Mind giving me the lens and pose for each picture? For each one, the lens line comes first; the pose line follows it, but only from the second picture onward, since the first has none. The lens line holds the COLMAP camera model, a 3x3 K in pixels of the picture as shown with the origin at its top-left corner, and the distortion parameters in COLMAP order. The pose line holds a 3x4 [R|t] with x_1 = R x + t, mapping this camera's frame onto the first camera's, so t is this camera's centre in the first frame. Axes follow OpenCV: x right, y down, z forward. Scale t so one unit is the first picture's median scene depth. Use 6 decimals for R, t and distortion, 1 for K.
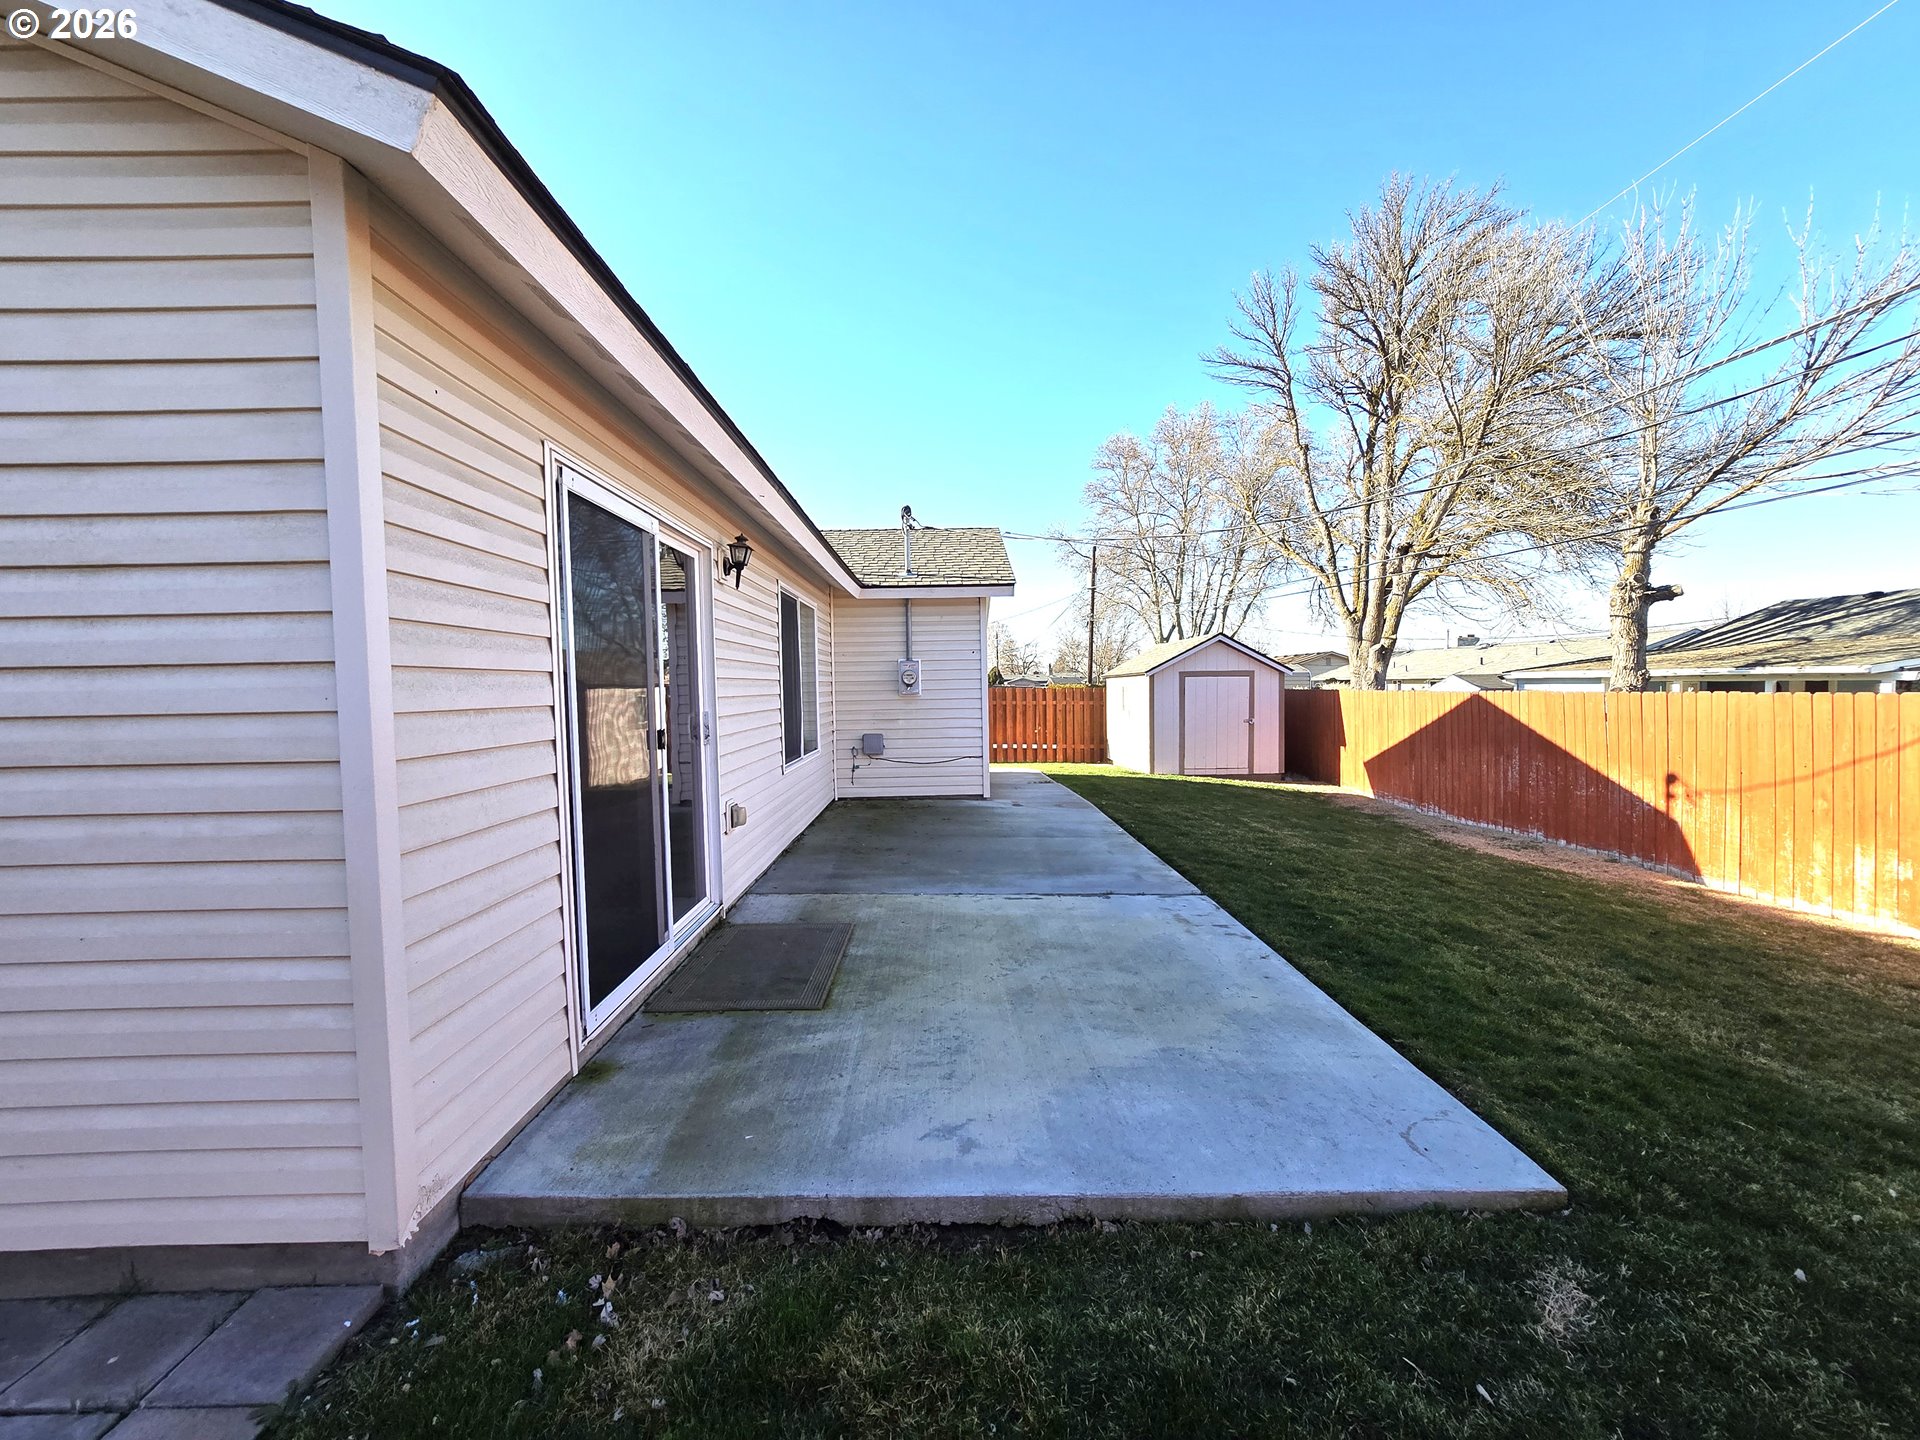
lens RADIAL K [[788.8, 0, 953.6], [0, 788.8, 714.5], [0, 0, 1]] dist [-0.003752, -0.000029]
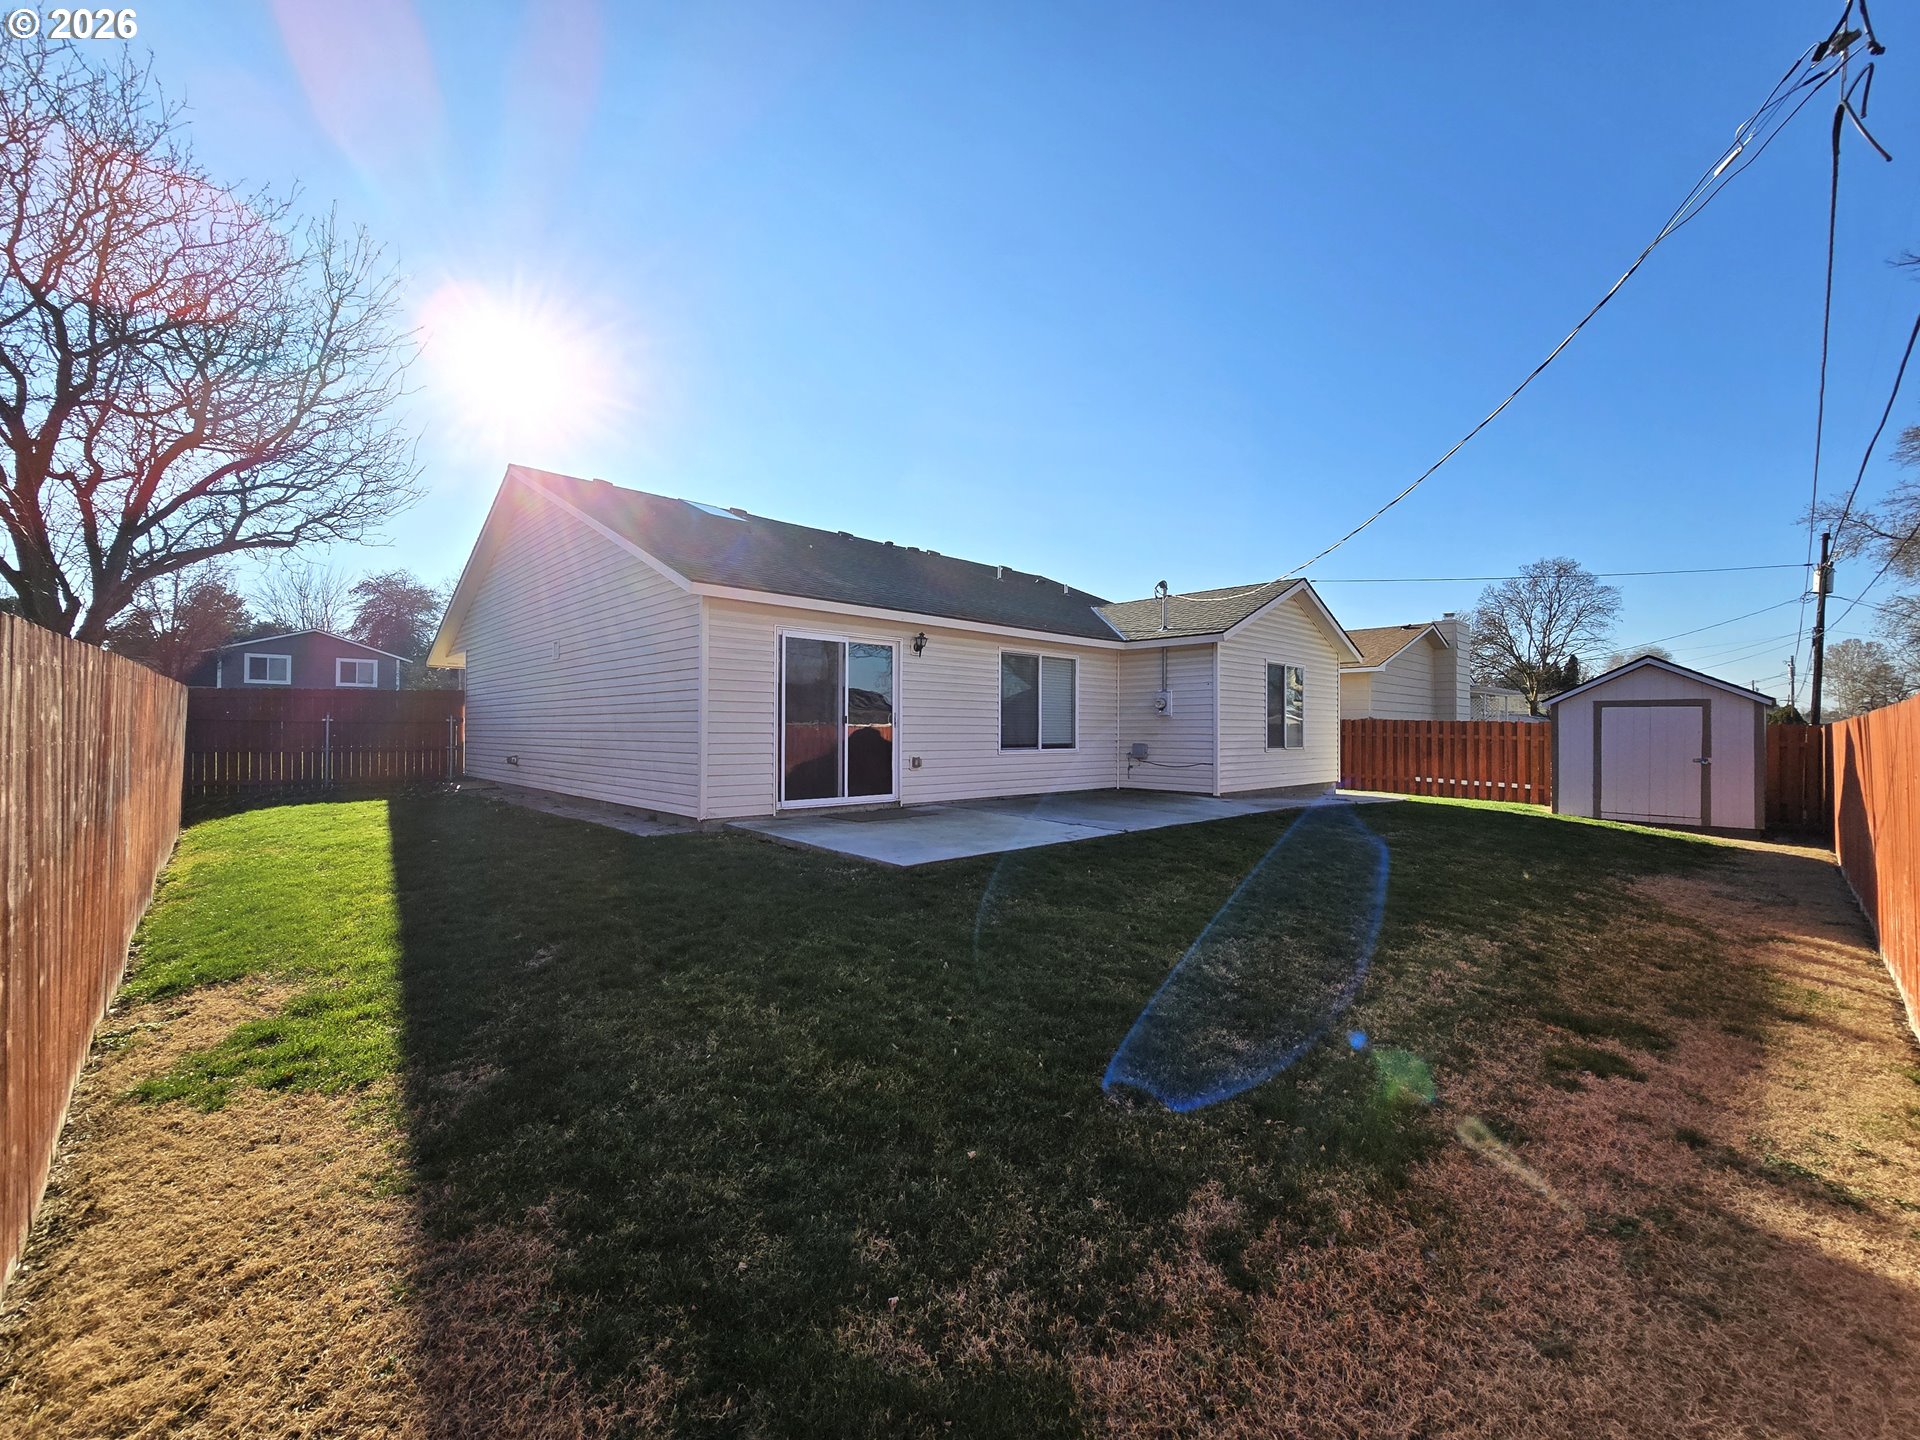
lens RADIAL K [[788.8, 0, 952.3], [0, 788.8, 724.5], [0, 0, 1]] dist [-0.003752, -0.000029]
pose [[0.677248, 0.016193, -0.735576, 0.368825], [-0.043630, 0.998882, -0.018181, 0.015885], [0.734460, 0.044406, 0.677198, -0.108830]]
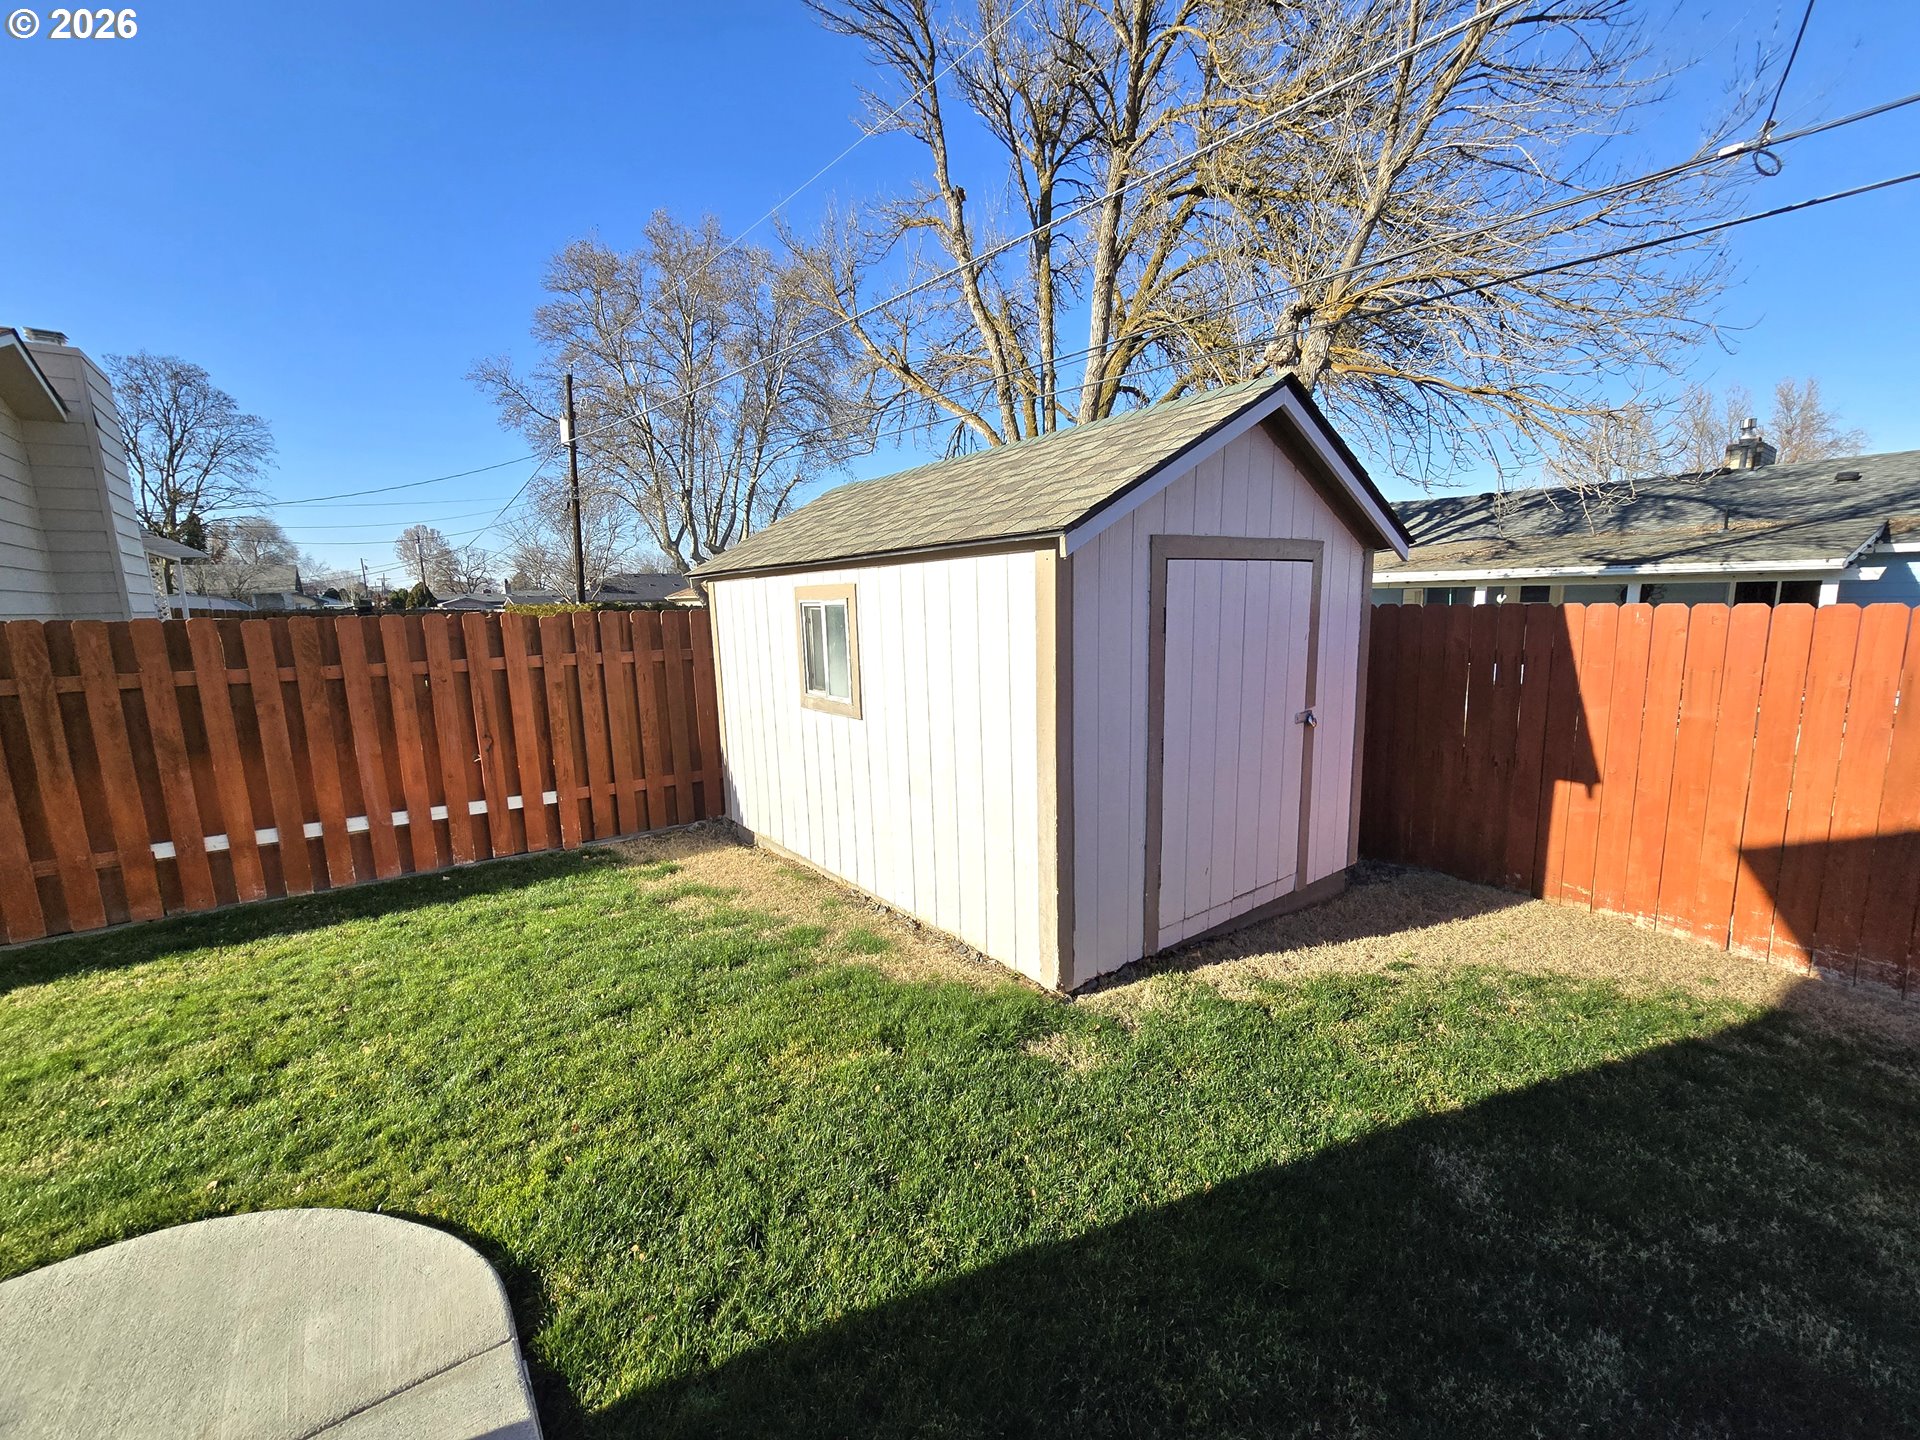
lens RADIAL K [[788.8, 0, 953.3], [0, 788.8, 730.7], [0, 0, 1]] dist [-0.003752, -0.000029]
pose [[0.807830, -0.105233, 0.579946, 0.082863], [0.034295, 0.990658, 0.131987, -0.025008], [-0.588417, -0.086733, 0.803892, 0.693350]]
